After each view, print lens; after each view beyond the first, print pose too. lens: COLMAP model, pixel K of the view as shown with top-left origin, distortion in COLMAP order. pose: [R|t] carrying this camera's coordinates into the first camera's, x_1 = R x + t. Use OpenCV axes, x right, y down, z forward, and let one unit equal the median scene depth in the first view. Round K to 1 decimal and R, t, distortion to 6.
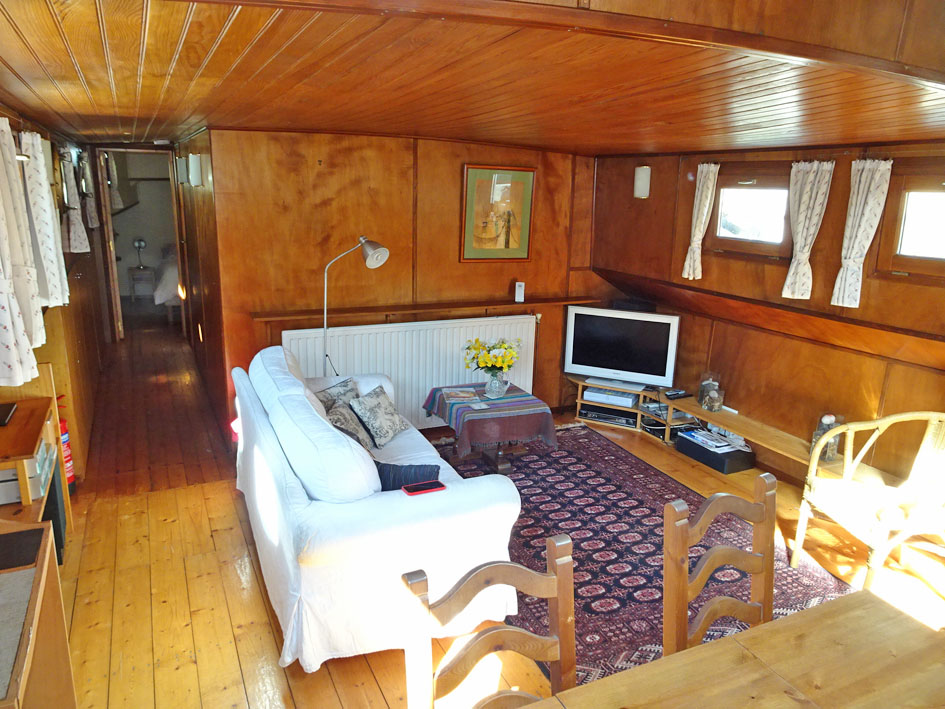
lens RADIAL K [[672.0, 0, 472.5], [0, 672.0, 354.5], [0, 0, 1]] dist [0.004905, 0.001701]
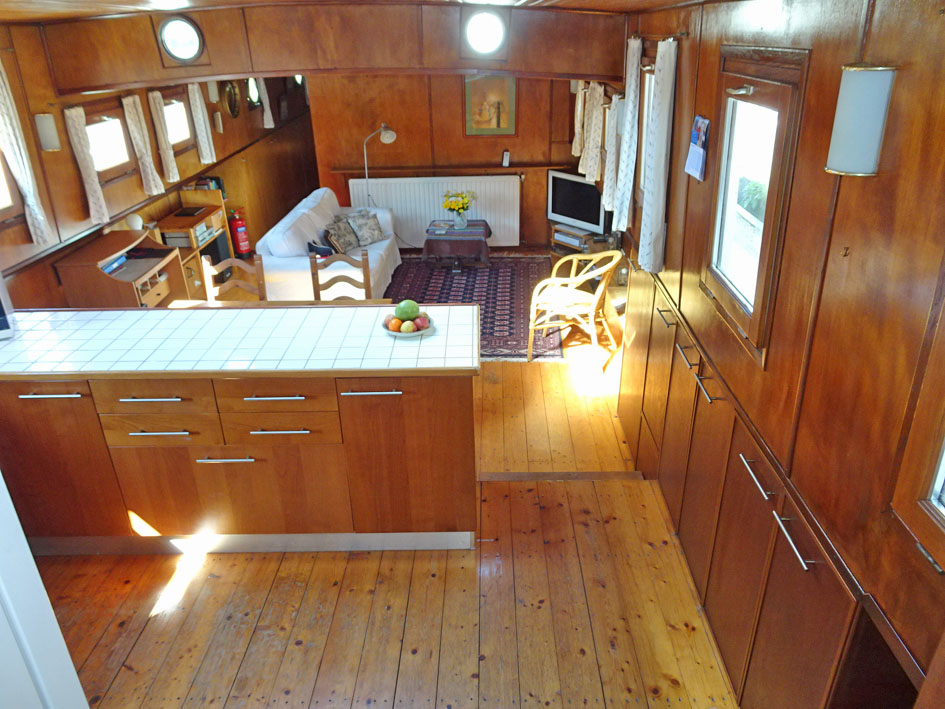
lens RADIAL K [[672.0, 0, 472.5], [0, 672.0, 354.5], [0, 0, 1]] dist [0.004905, 0.001701]
pose [[0.888367, 0.160003, -0.430353, 0.763109], [-0.062091, 0.970569, 0.232681, -0.018140], [0.454917, -0.179985, 0.872156, -0.413788]]
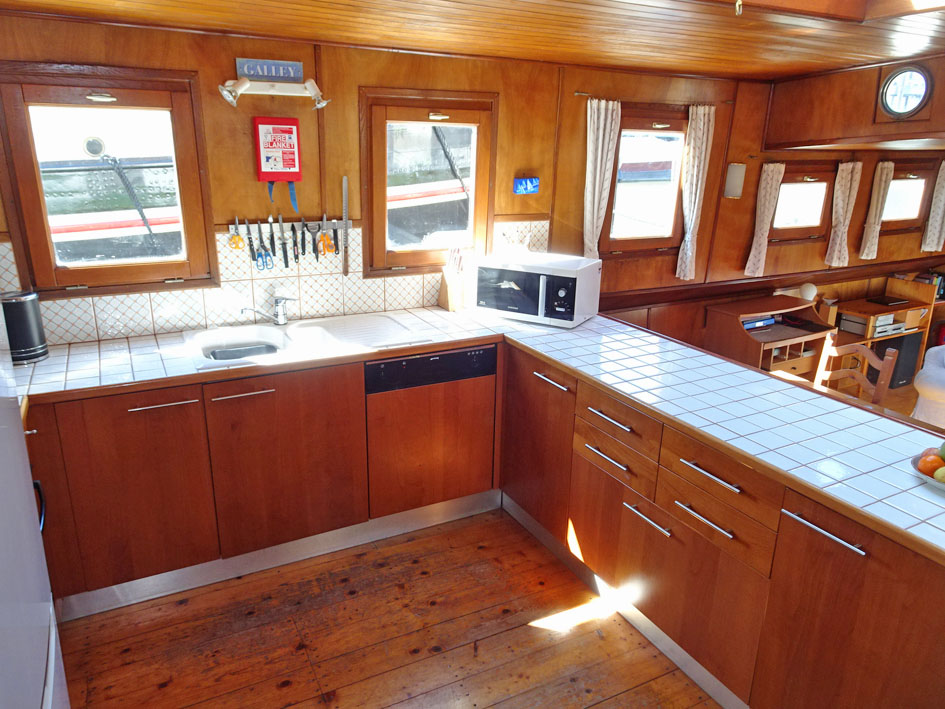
lens RADIAL K [[672.0, 0, 472.5], [0, 672.0, 354.5], [0, 0, 1]] dist [0.004905, 0.001701]
pose [[0.022970, 0.279108, -0.959985, 0.782225], [-0.239047, 0.933918, 0.265809, 0.002394], [0.970736, 0.223376, 0.088172, -0.219574]]
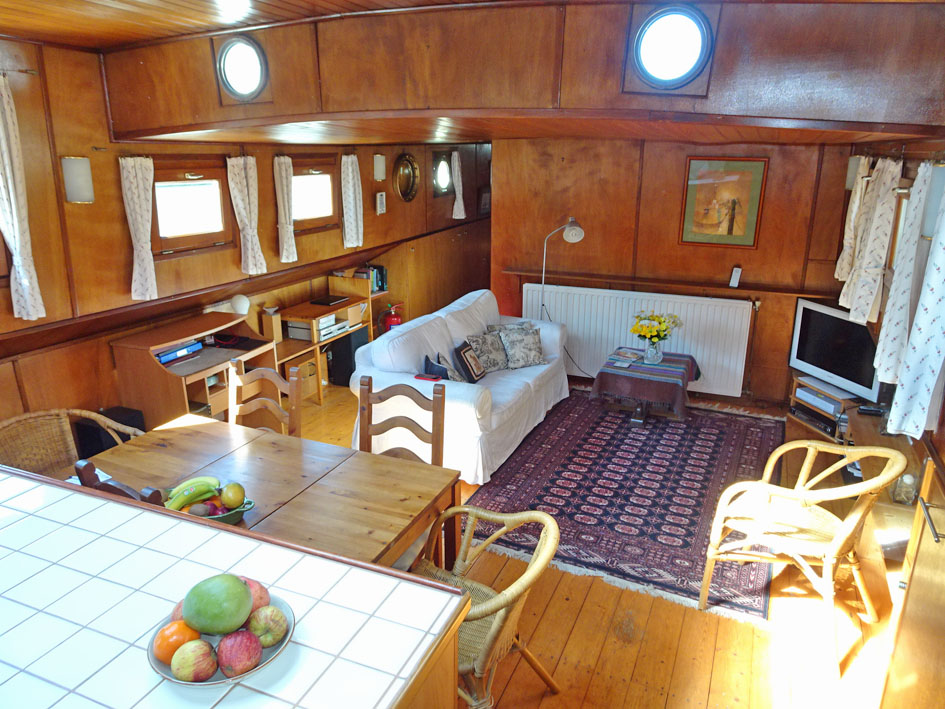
lens RADIAL K [[672.0, 0, 472.5], [0, 672.0, 354.5], [0, 0, 1]] dist [0.004905, 0.001701]
pose [[0.650807, 0.198933, -0.732719, 0.648271], [-0.165905, 0.979003, 0.118441, -0.034538], [0.740896, 0.044479, 0.670146, 0.001310]]
